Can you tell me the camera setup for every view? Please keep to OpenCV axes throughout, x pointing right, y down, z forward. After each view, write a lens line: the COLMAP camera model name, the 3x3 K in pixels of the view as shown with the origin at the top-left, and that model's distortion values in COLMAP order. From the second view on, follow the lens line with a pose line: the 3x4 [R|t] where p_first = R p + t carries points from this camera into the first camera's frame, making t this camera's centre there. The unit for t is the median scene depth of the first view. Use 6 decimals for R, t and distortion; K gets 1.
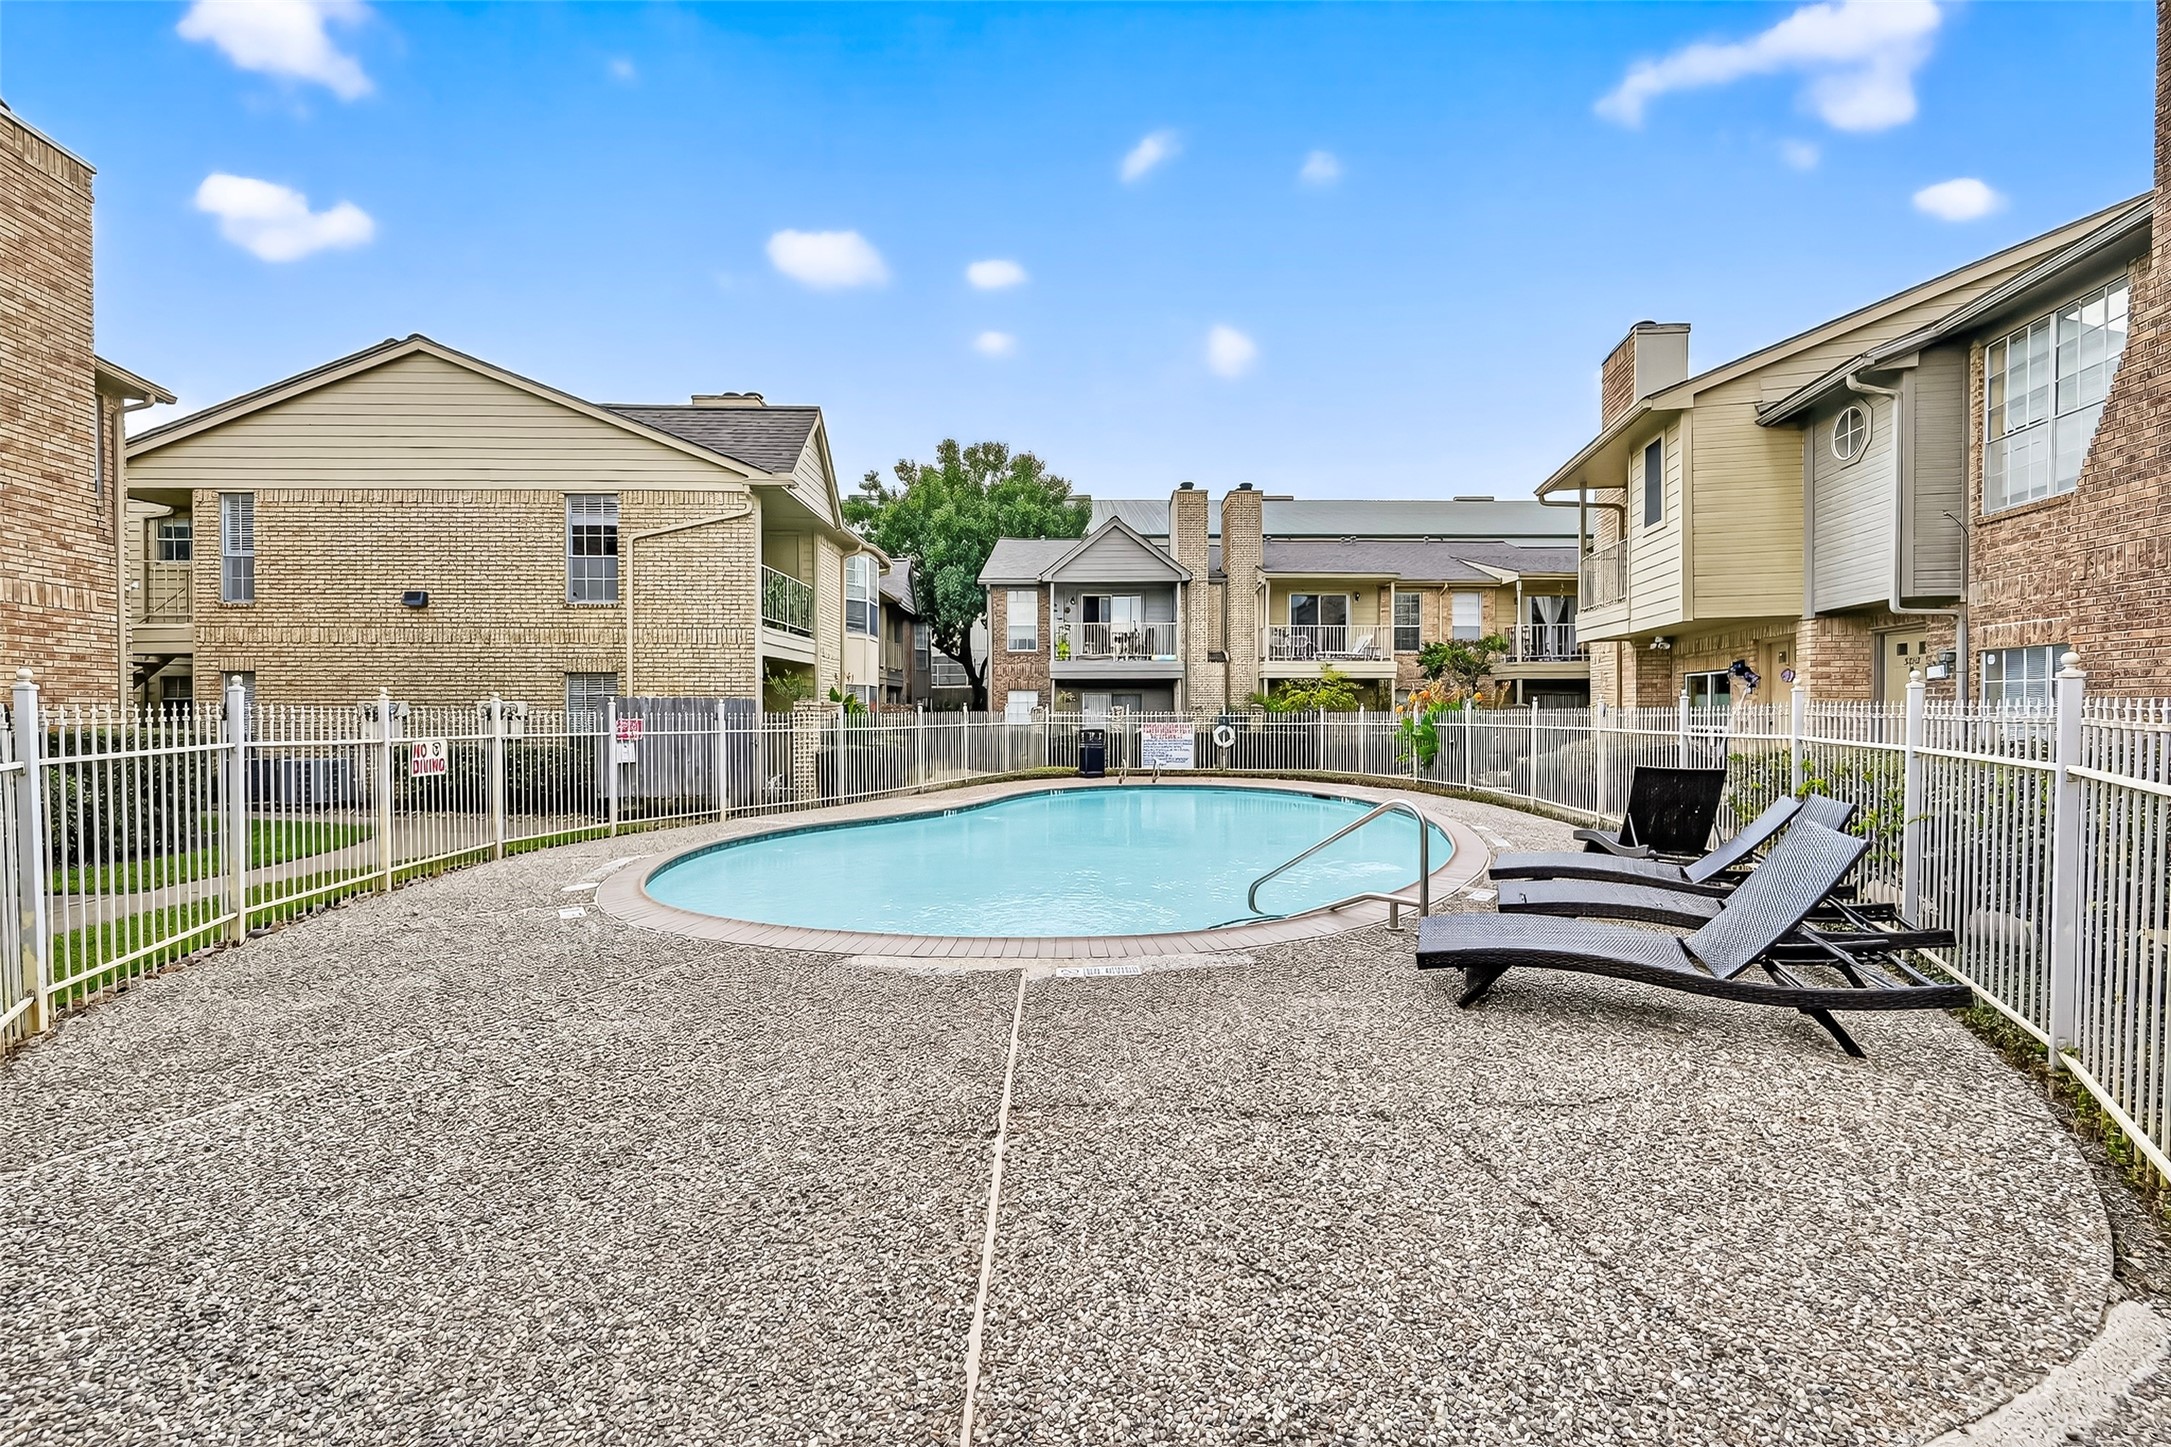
lens RADIAL K [[871.7, 0, 1085.5], [0, 871.7, 723.5], [0, 0, 1]] dist [-0.000010, -0.000196]
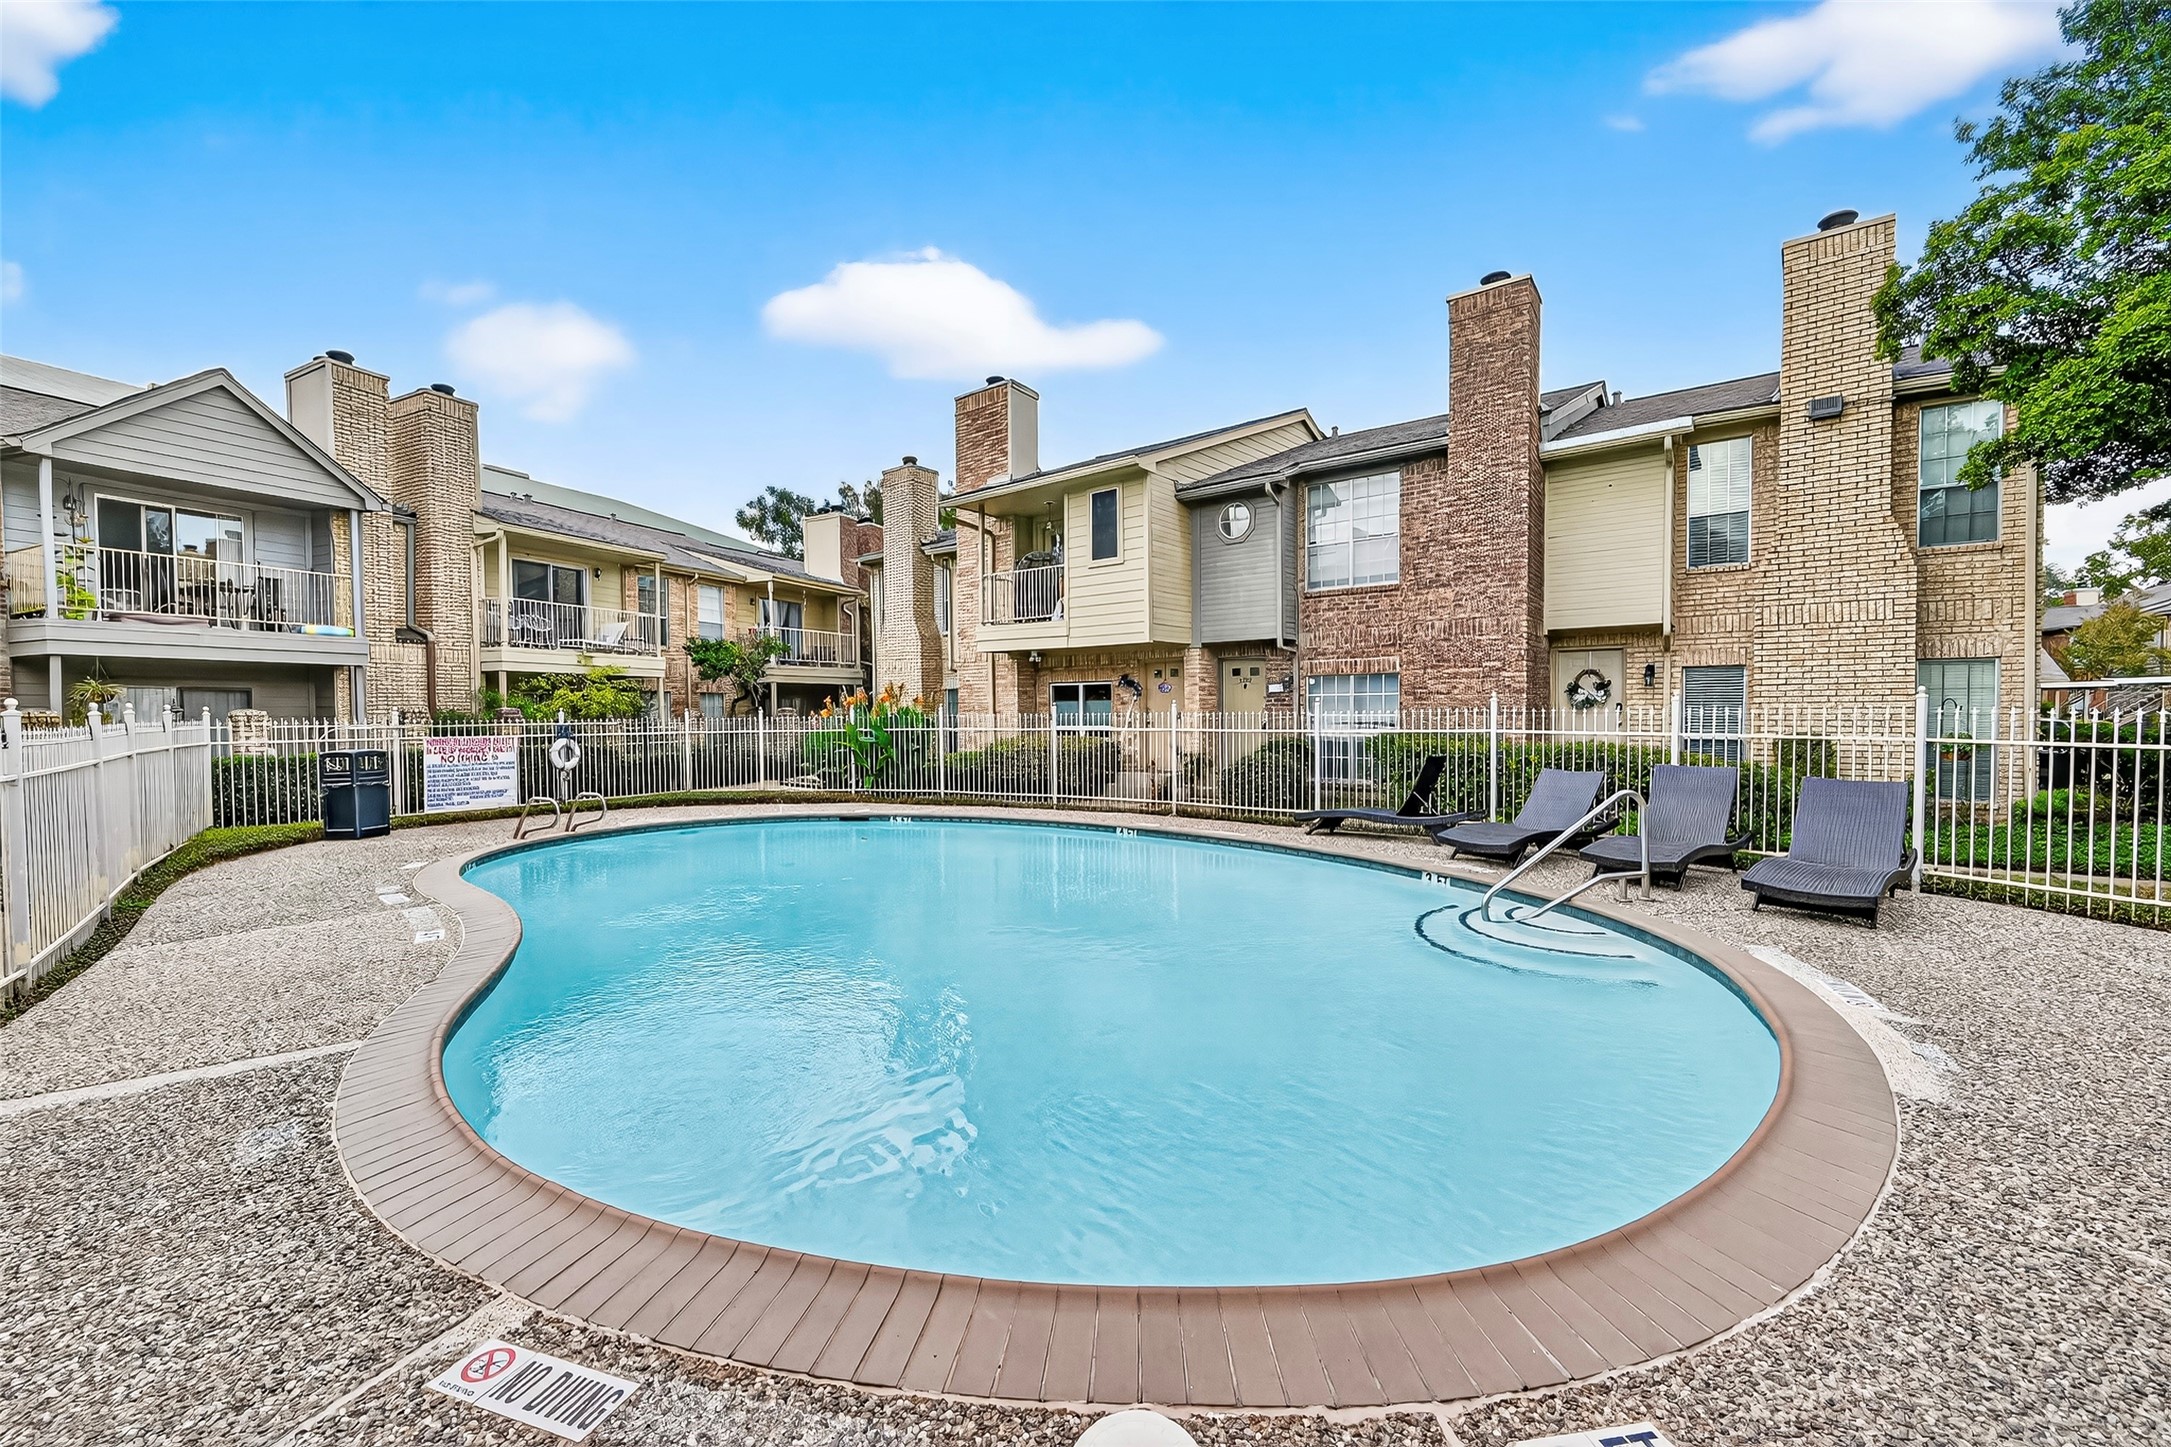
lens RADIAL K [[871.7, 0, 1085.5], [0, 871.7, 723.5], [0, 0, 1]] dist [-0.000010, -0.000196]
pose [[0.429707, -0.013291, 0.902871, -0.357278], [0.017718, 0.999823, 0.006285, -0.007704], [-0.902795, 0.013296, 0.429867, 0.405920]]
